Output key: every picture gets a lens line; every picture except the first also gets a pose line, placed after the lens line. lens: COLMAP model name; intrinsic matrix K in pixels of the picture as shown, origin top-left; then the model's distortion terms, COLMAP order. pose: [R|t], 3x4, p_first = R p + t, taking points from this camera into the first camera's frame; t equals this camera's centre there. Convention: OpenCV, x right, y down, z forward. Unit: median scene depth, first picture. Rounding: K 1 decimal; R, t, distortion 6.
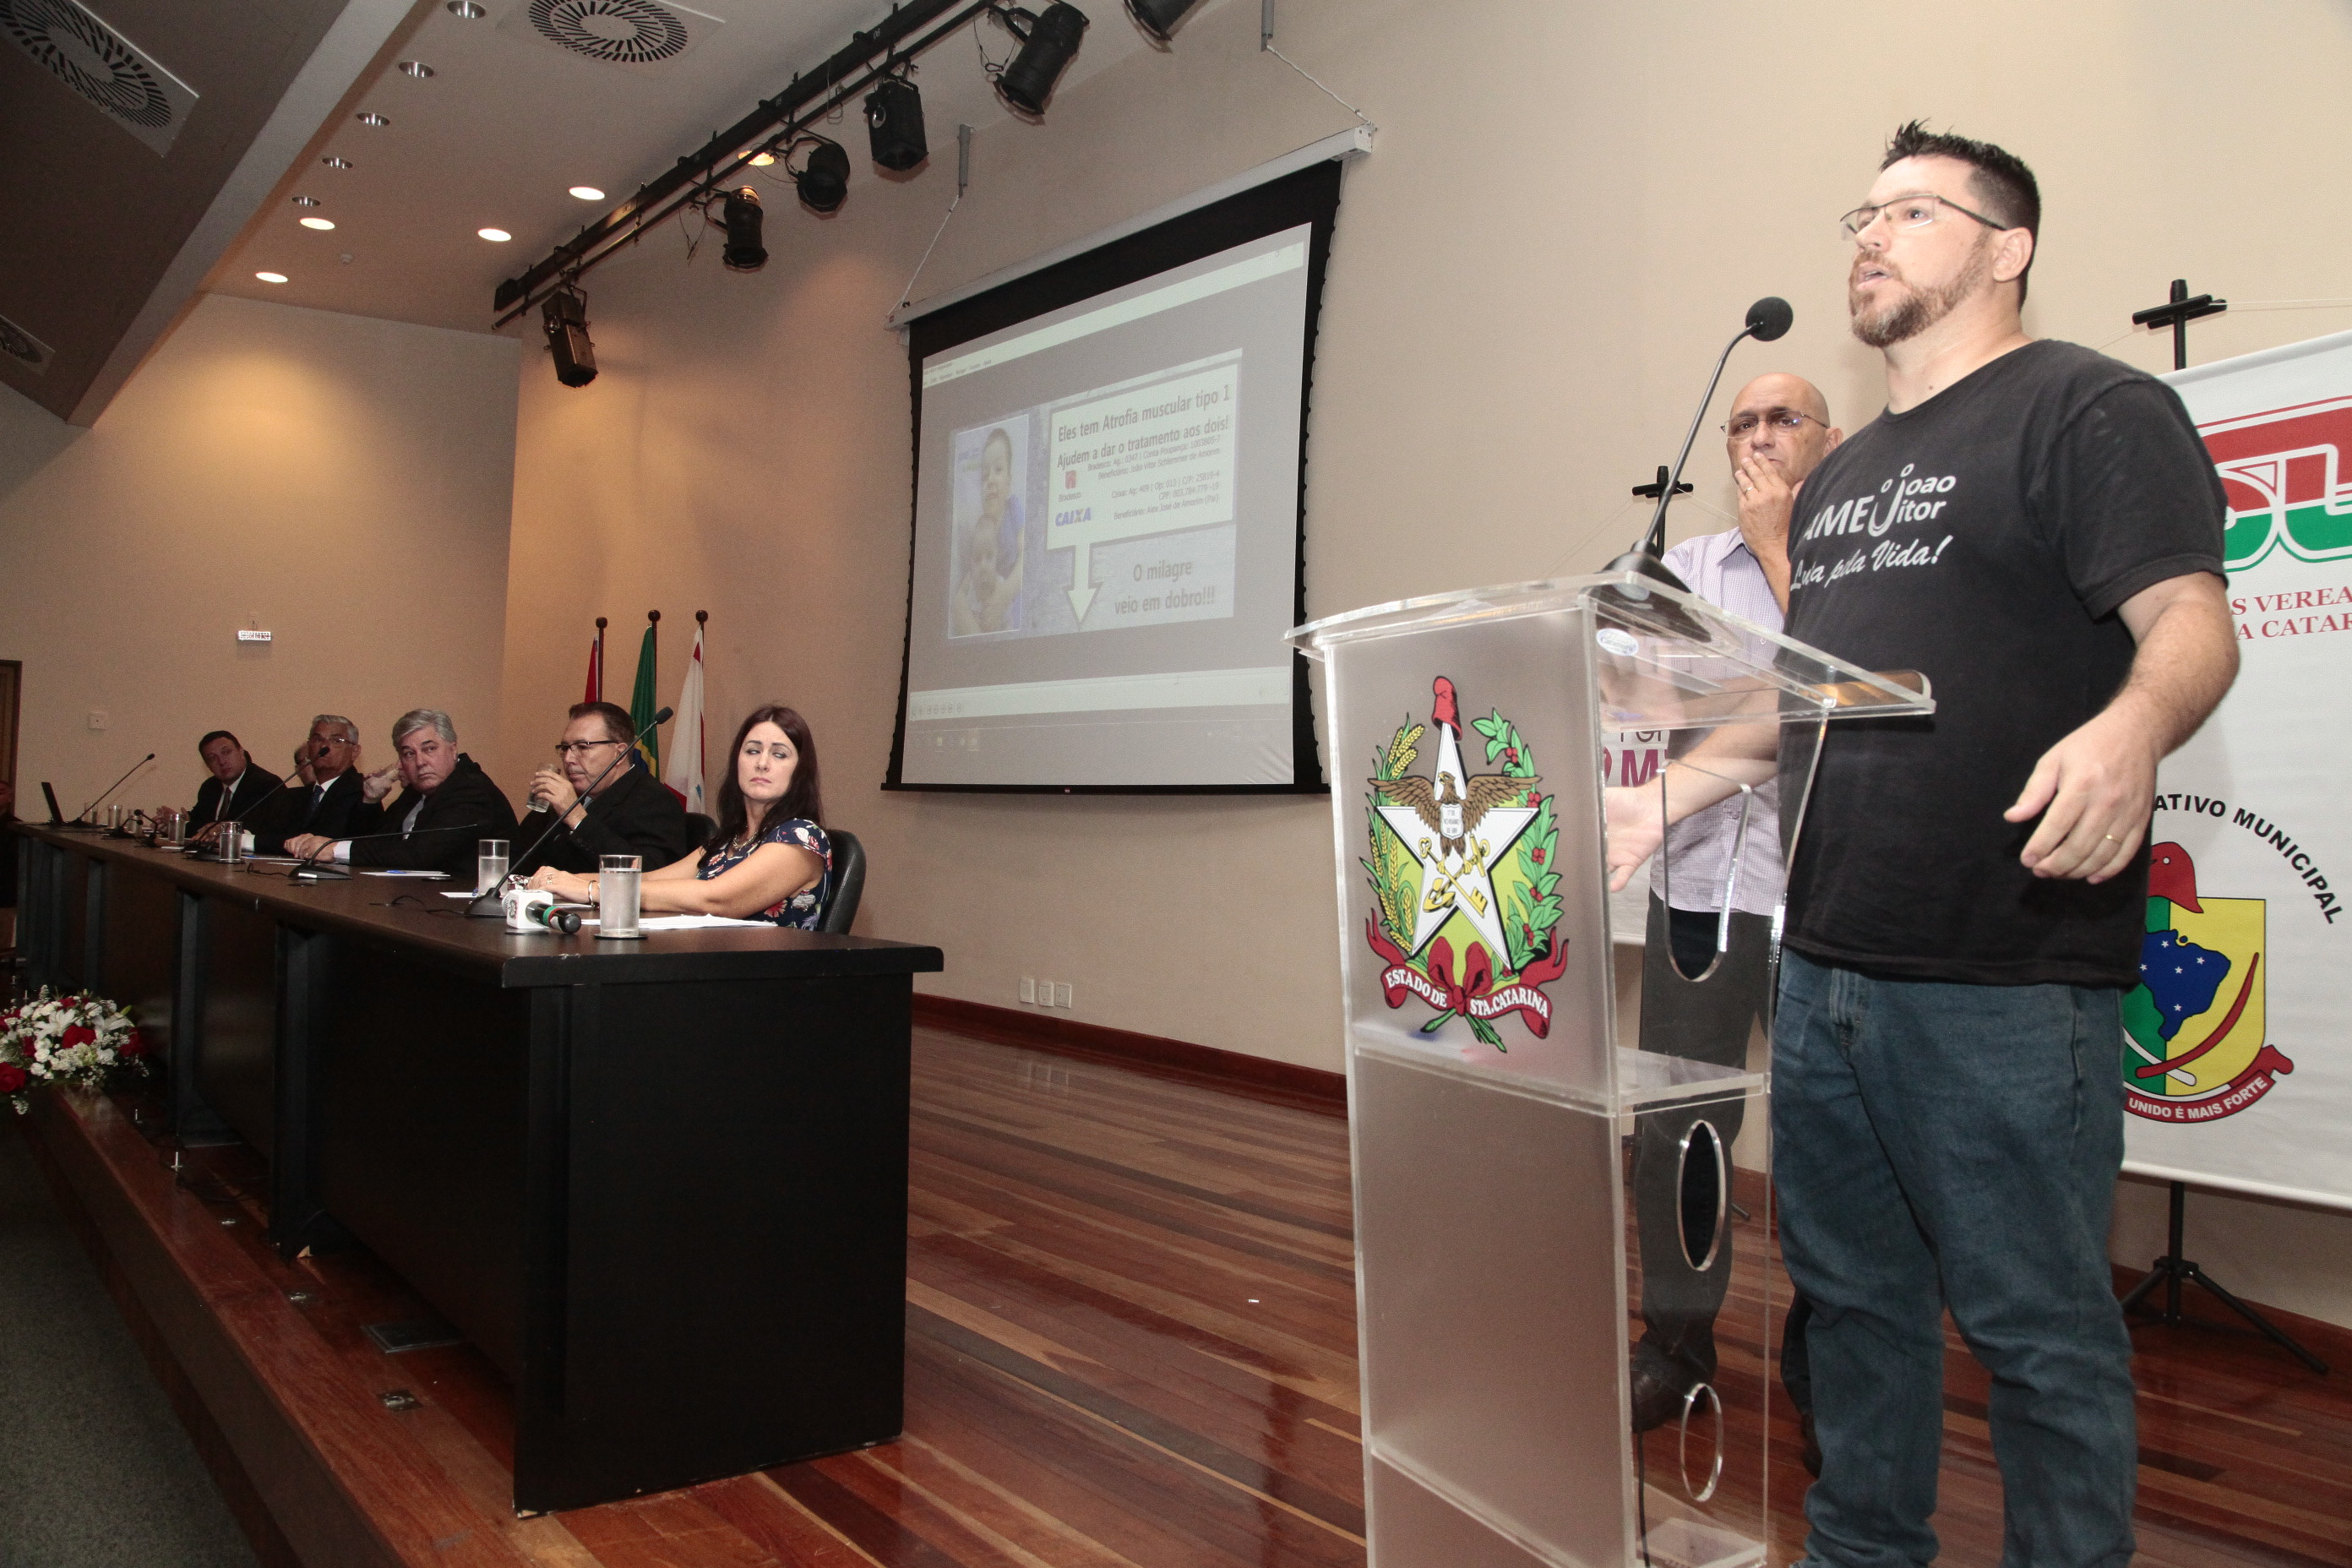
lens RADIAL K [[1705.1, 0, 1179.3], [0, 1705.1, 762.3], [0, 0, 1]] dist [-0.124978, 0.089693]
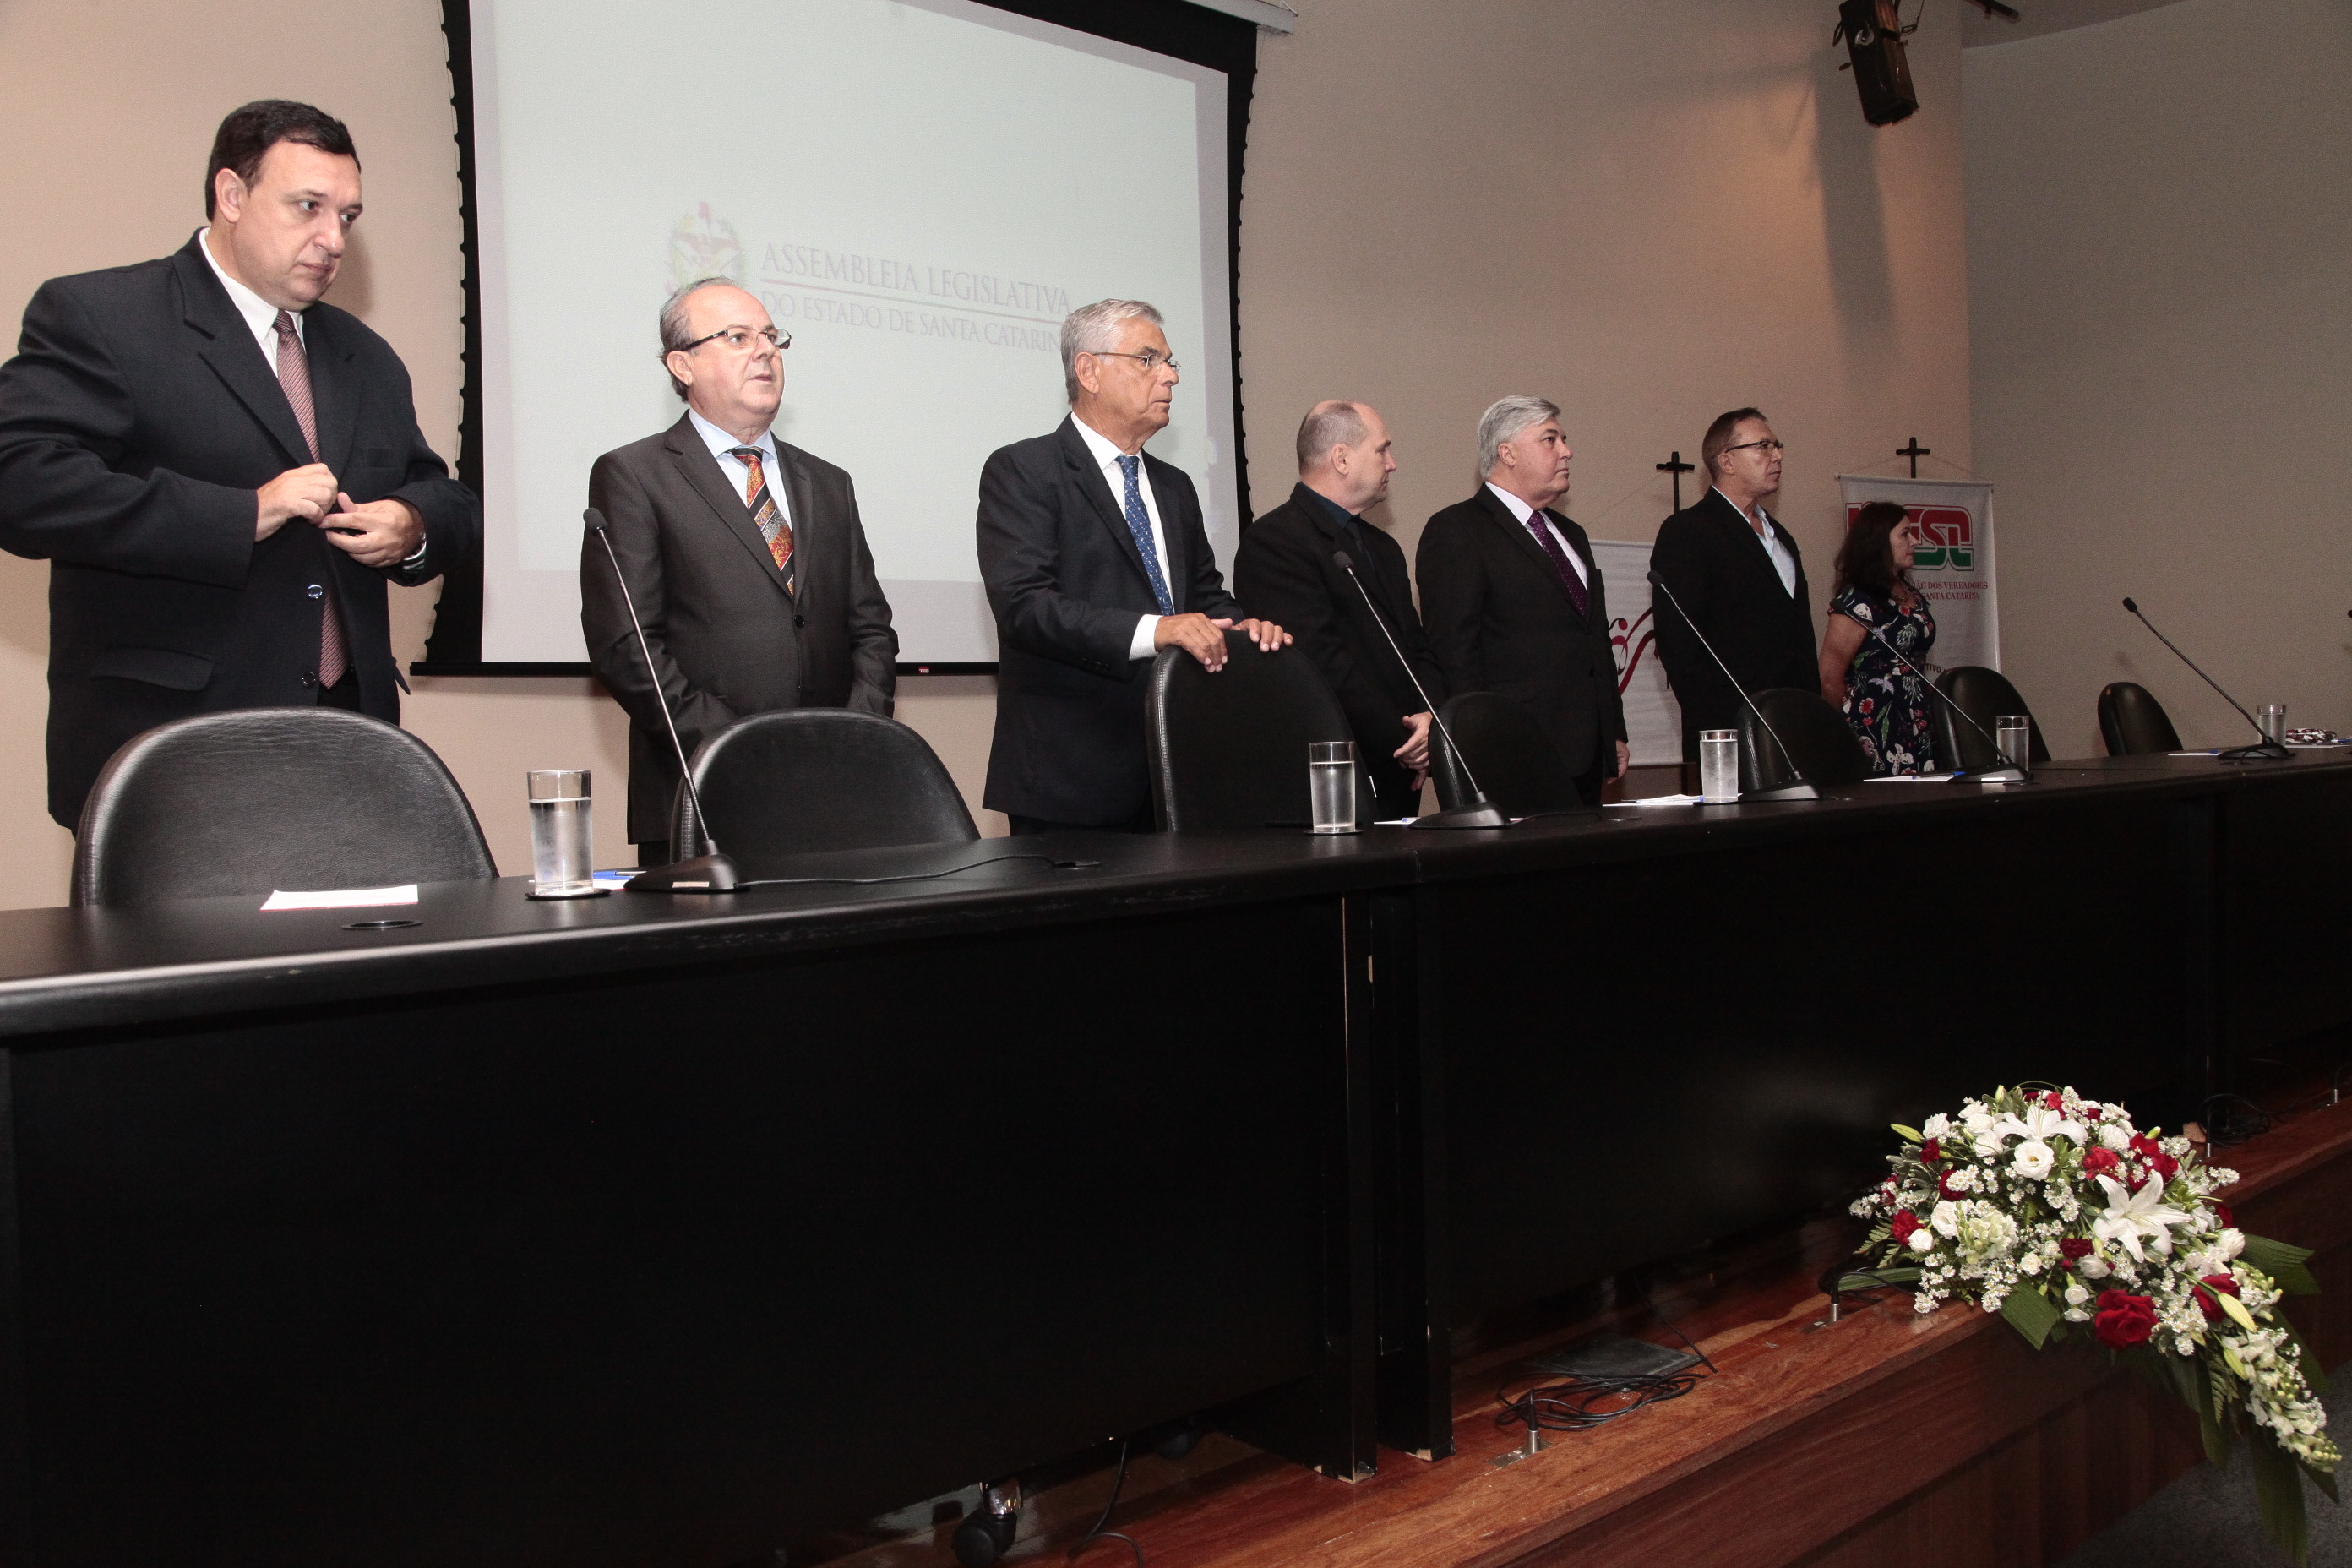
lens RADIAL K [[1896.8, 0, 1162.9], [0, 1896.8, 780.7], [0, 0, 1]] dist [-0.080195, 0.075573]
pose [[-0.012069, -0.058353, 0.998223, -1.015364], [-0.006731, 0.998278, 0.058274, 0.018377], [-0.999905, -0.006015, -0.012441, 1.053139]]
